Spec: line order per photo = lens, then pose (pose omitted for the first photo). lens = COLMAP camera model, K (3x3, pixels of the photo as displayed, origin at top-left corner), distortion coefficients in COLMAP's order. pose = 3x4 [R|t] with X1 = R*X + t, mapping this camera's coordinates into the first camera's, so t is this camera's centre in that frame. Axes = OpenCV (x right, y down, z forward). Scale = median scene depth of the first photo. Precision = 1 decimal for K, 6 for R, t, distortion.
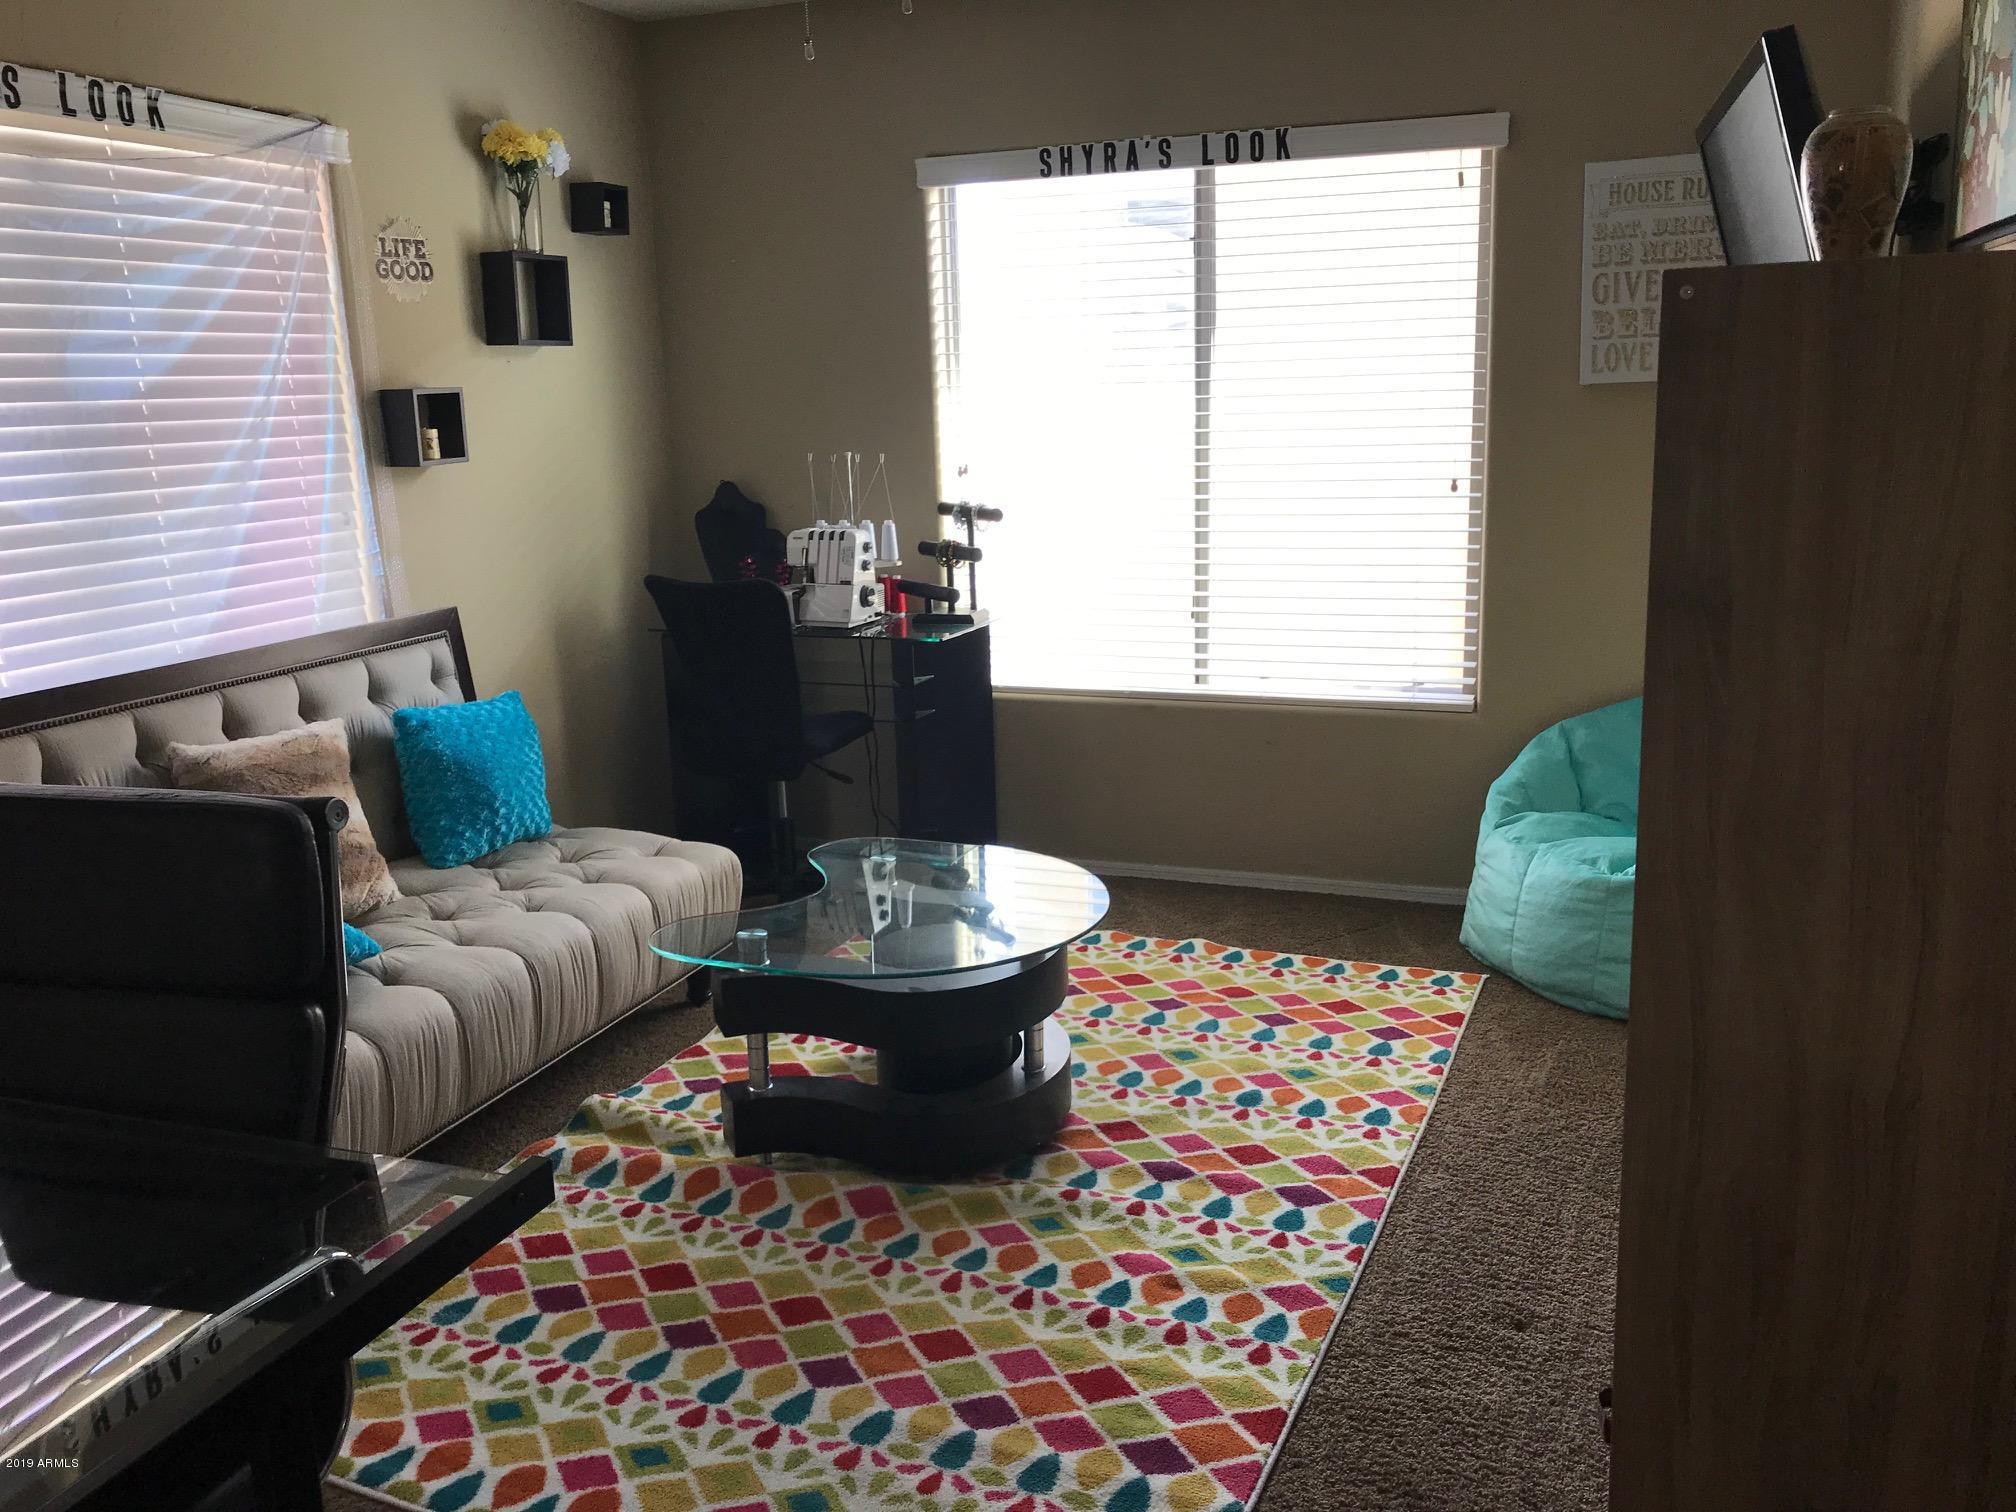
lens RADIAL K [[1677.0, 0, 1006.7], [0, 1677.0, 742.2], [0, 0, 1]] dist [-0.007195, -0.004662]
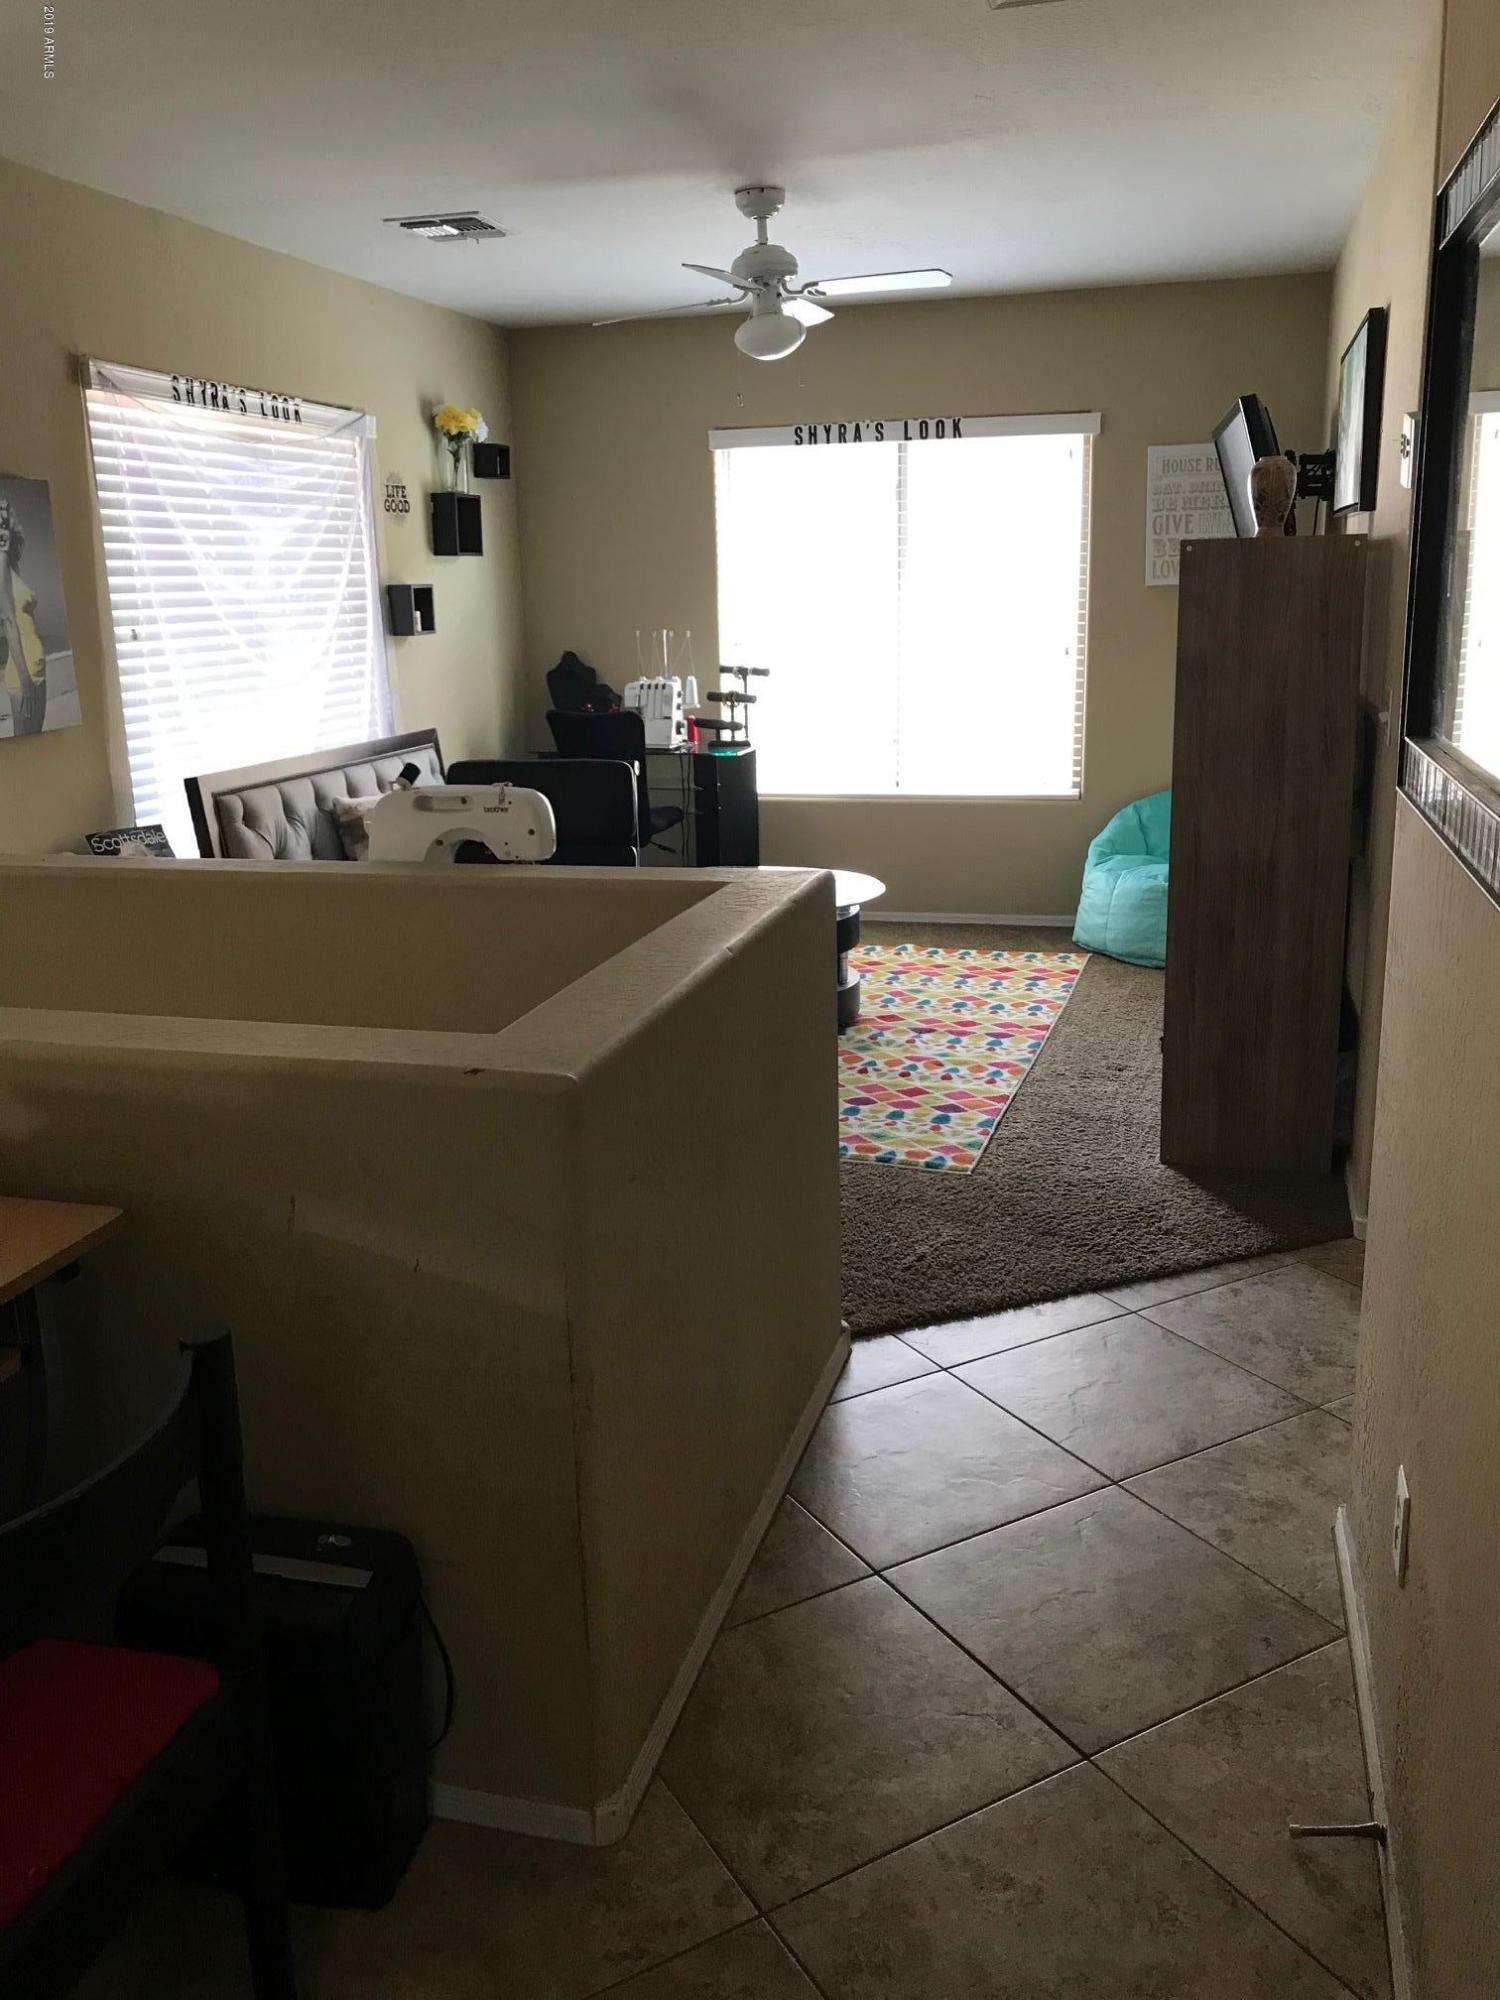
lens RADIAL K [[1635.1, 0, 750.0], [0, 1635.1, 1000.0], [0, 0, 1]] dist [0.003567, -0.004652]
pose [[0.995560, -0.018336, 0.092329, -0.181752], [0.014794, 0.999133, 0.038907, 0.113045], [-0.092962, -0.037369, 0.994968, -0.524728]]
